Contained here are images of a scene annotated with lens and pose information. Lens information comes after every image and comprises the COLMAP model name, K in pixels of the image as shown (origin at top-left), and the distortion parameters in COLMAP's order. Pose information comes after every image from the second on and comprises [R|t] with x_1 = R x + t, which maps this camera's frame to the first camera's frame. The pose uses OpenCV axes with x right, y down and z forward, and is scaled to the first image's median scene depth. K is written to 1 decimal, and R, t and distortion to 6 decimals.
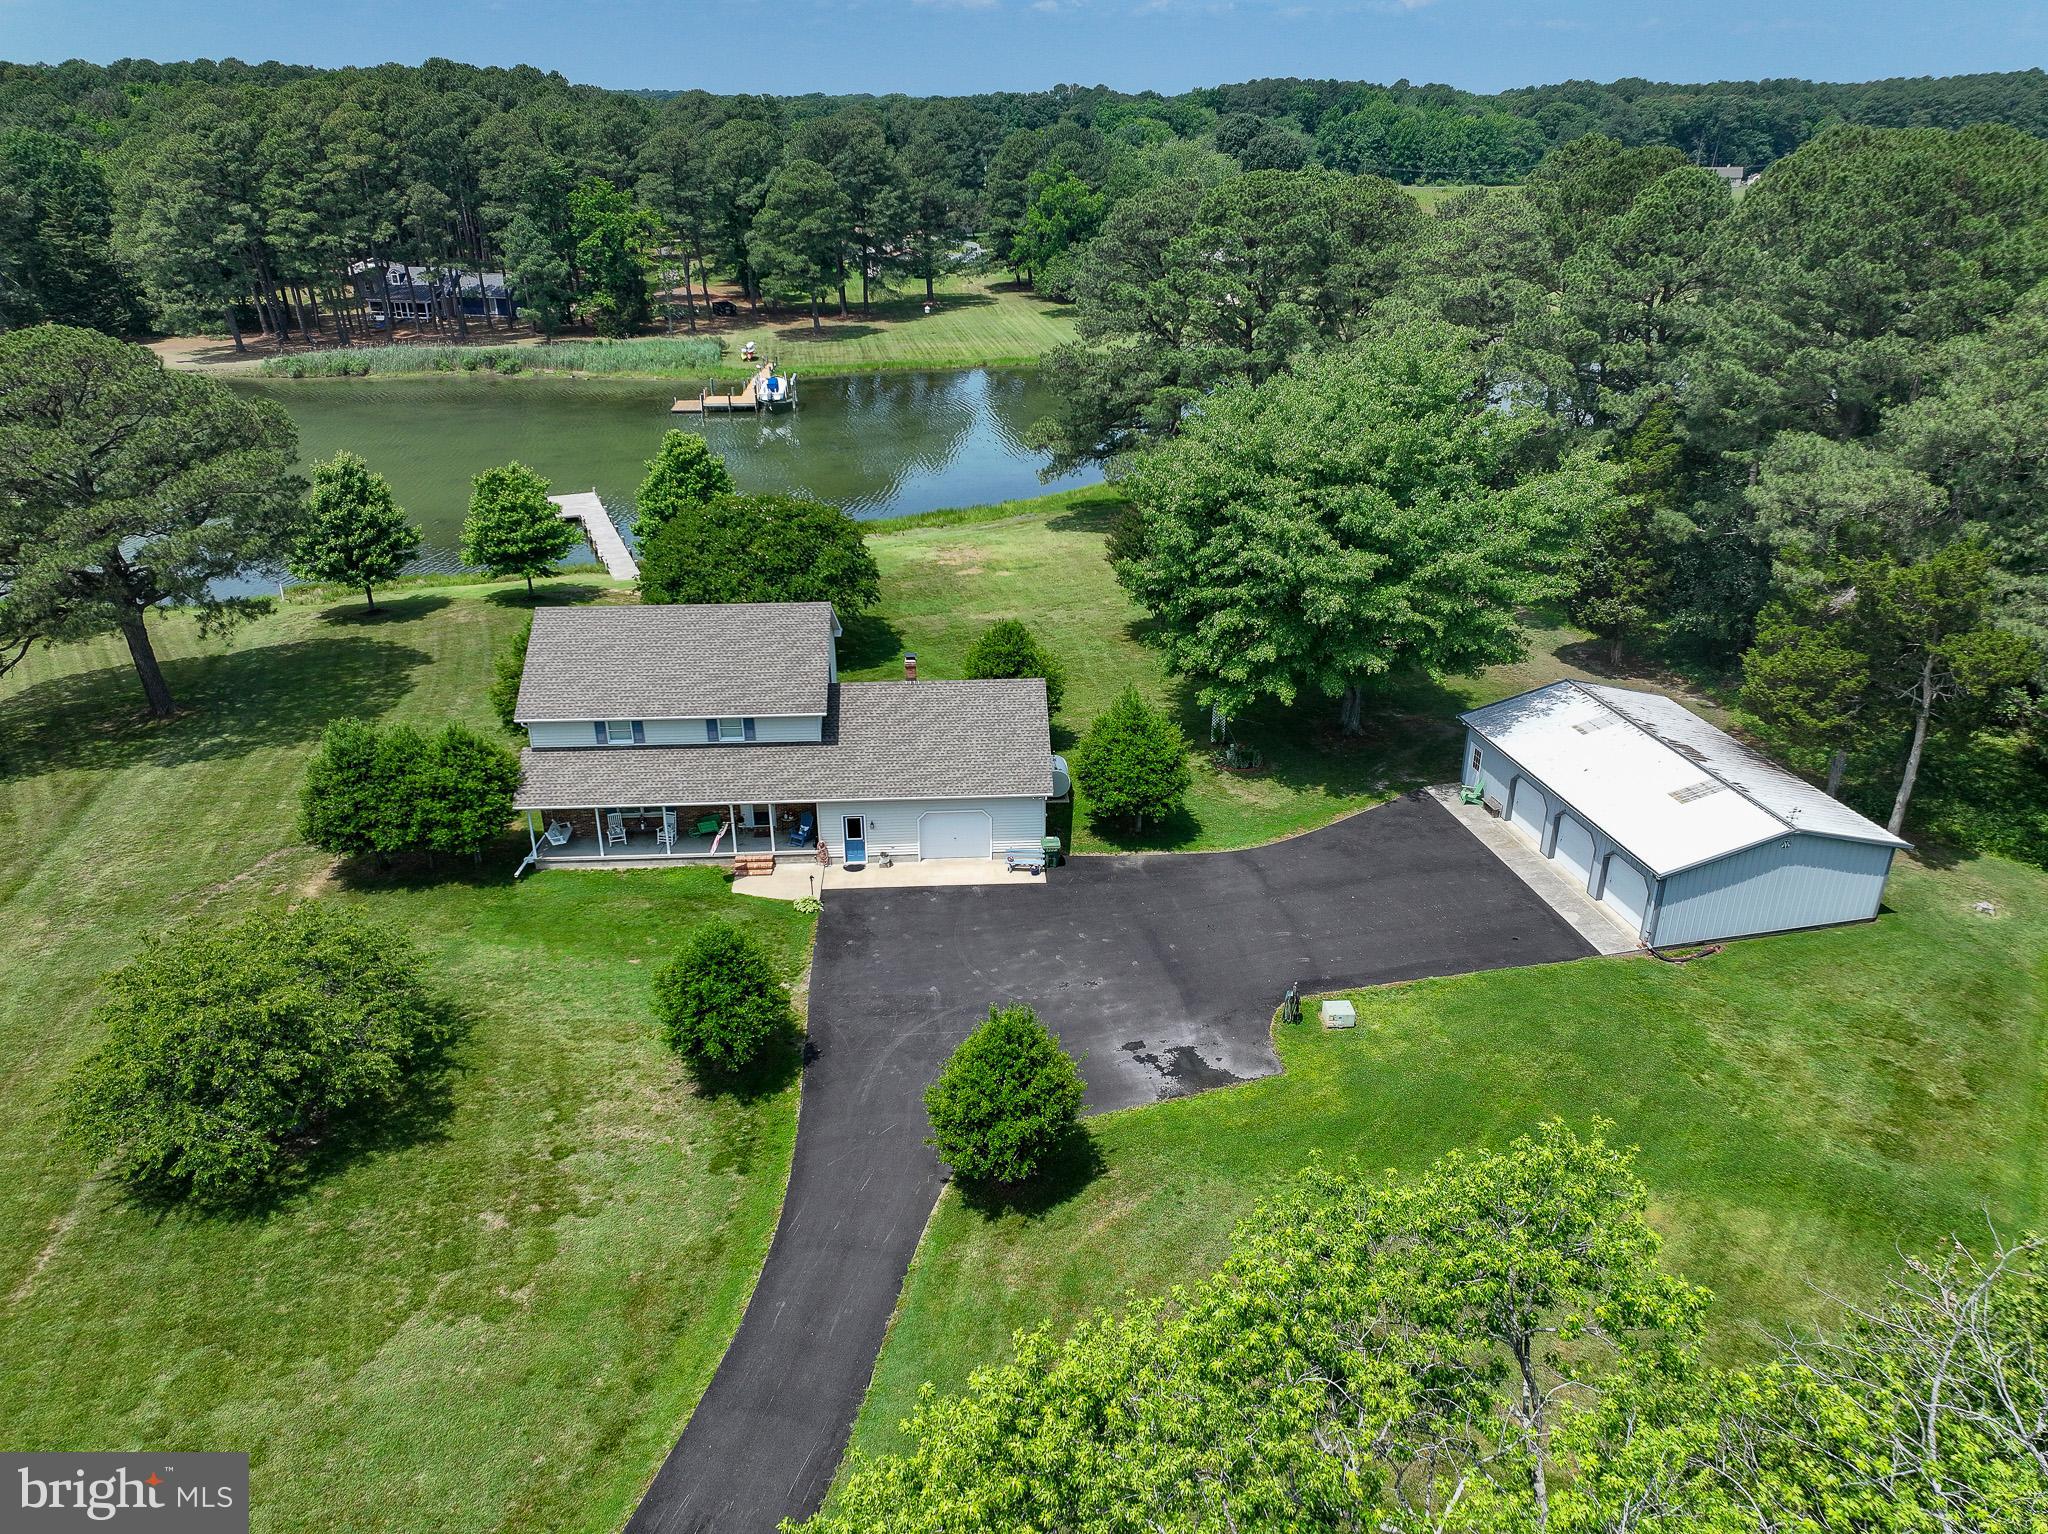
lens RADIAL K [[1416.4, 0, 1023.9], [0, 1416.4, 763.2], [0, 0, 1]] dist [0.009005, -0.000060]
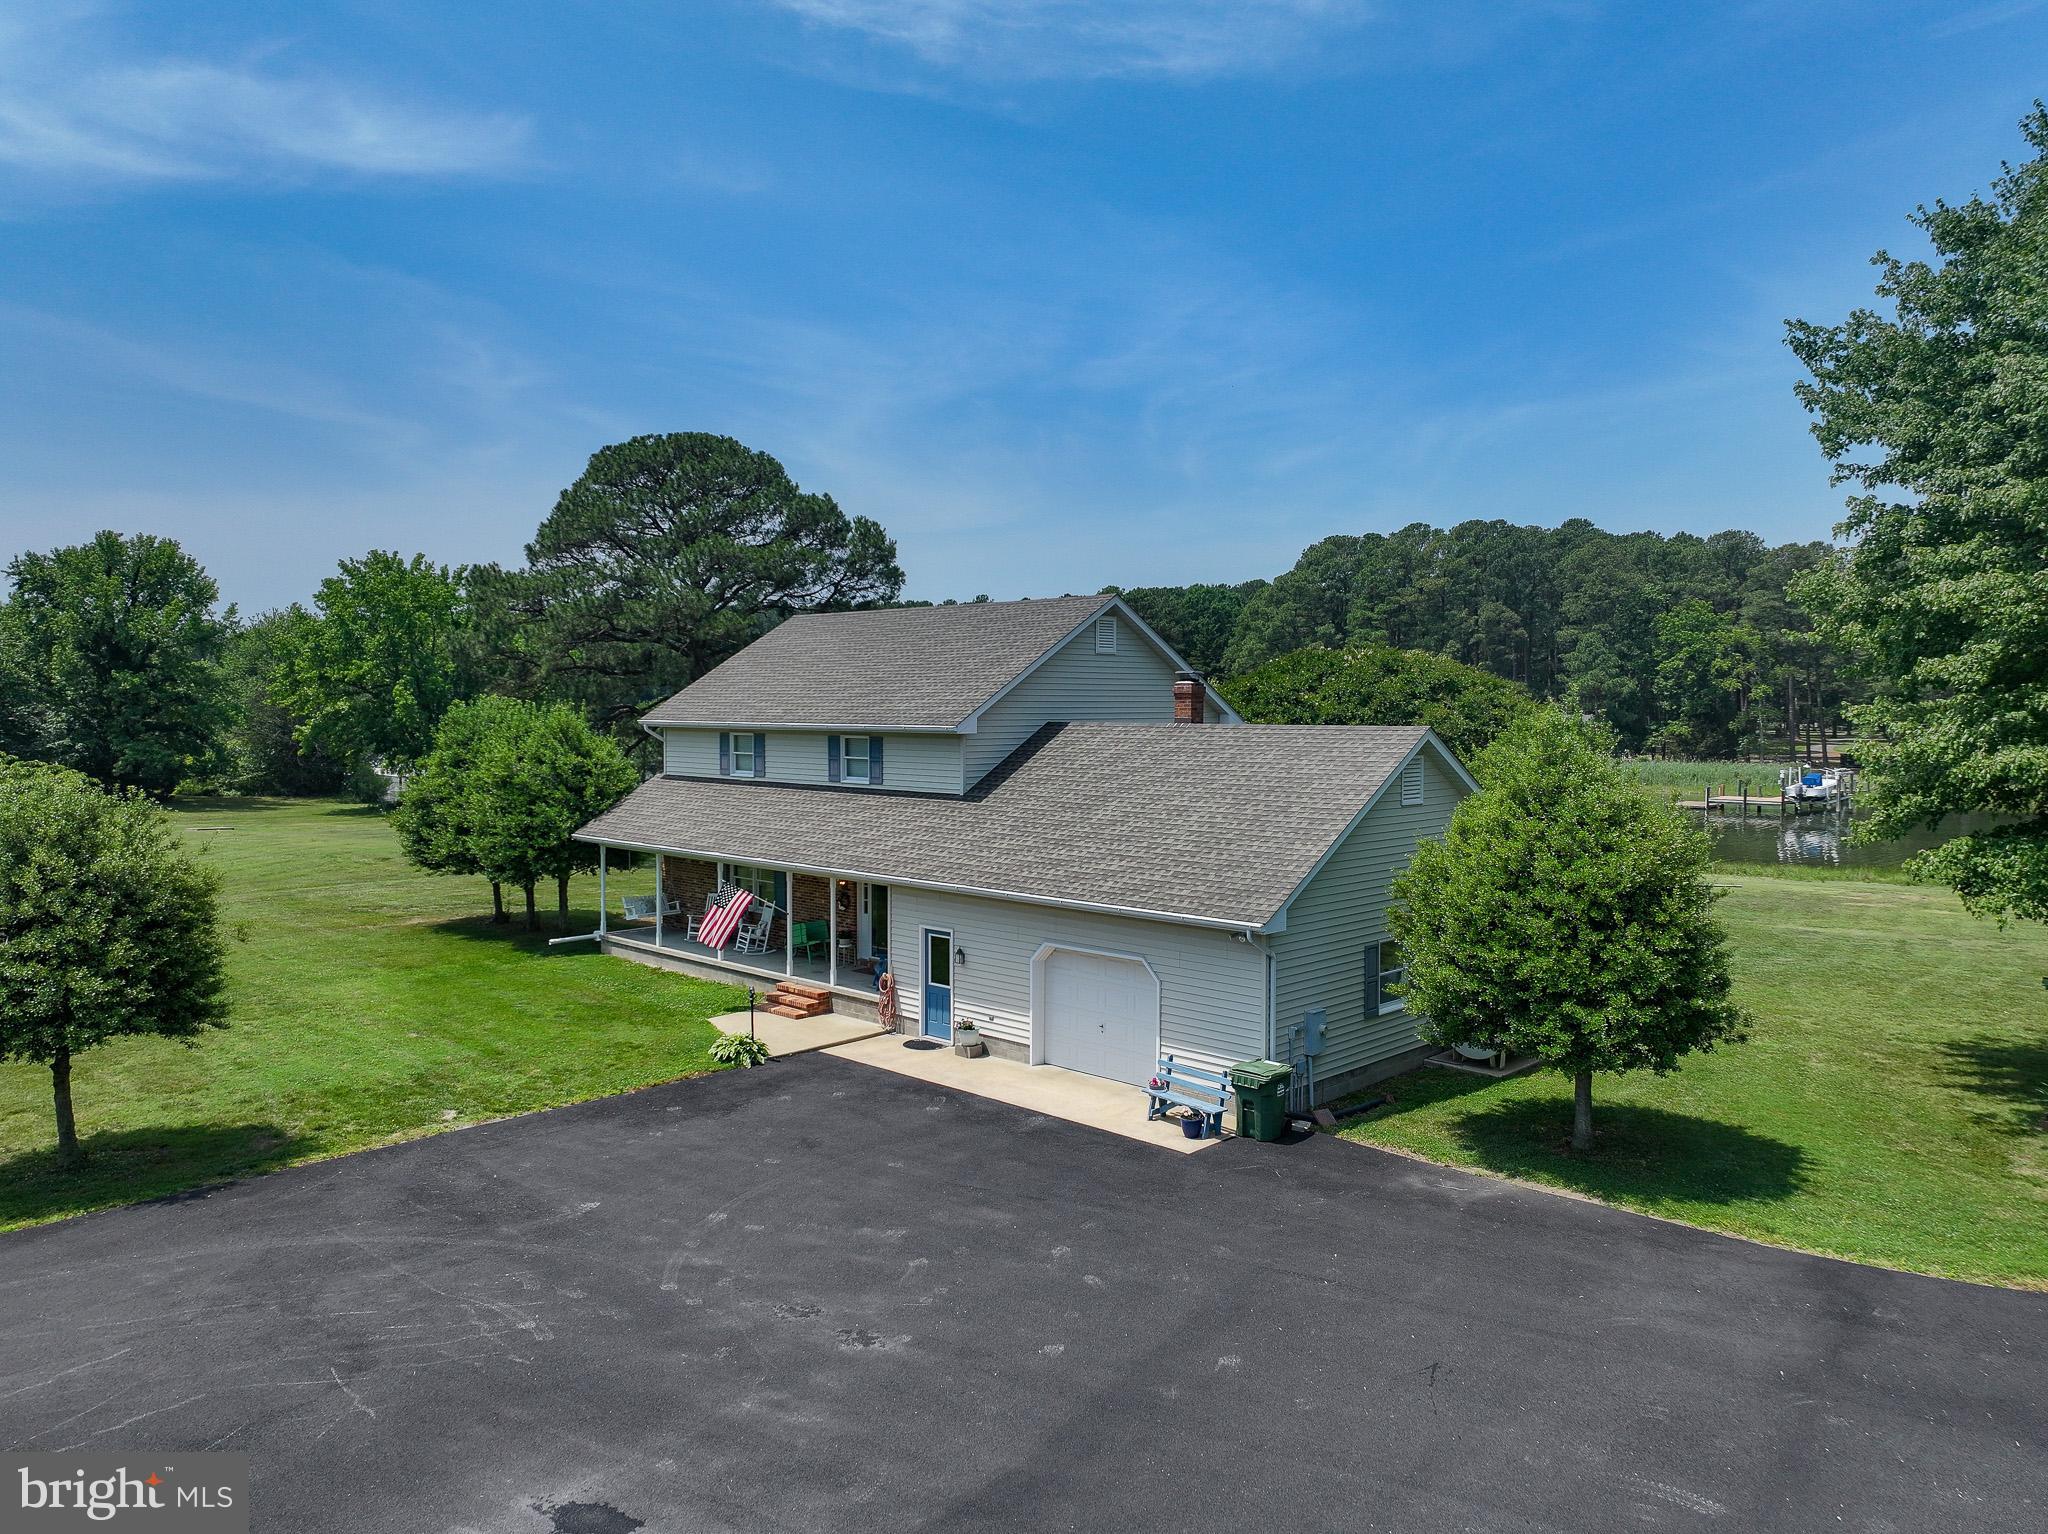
lens RADIAL K [[1416.4, 0, 1024.3], [0, 1416.4, 776.9], [0, 0, 1]] dist [0.009005, -0.000060]
pose [[0.675617, 0.039791, -0.736178, 0.252120], [-0.309353, 0.921686, -0.234087, 0.091937], [0.669210, 0.385892, 0.635016, 0.683758]]
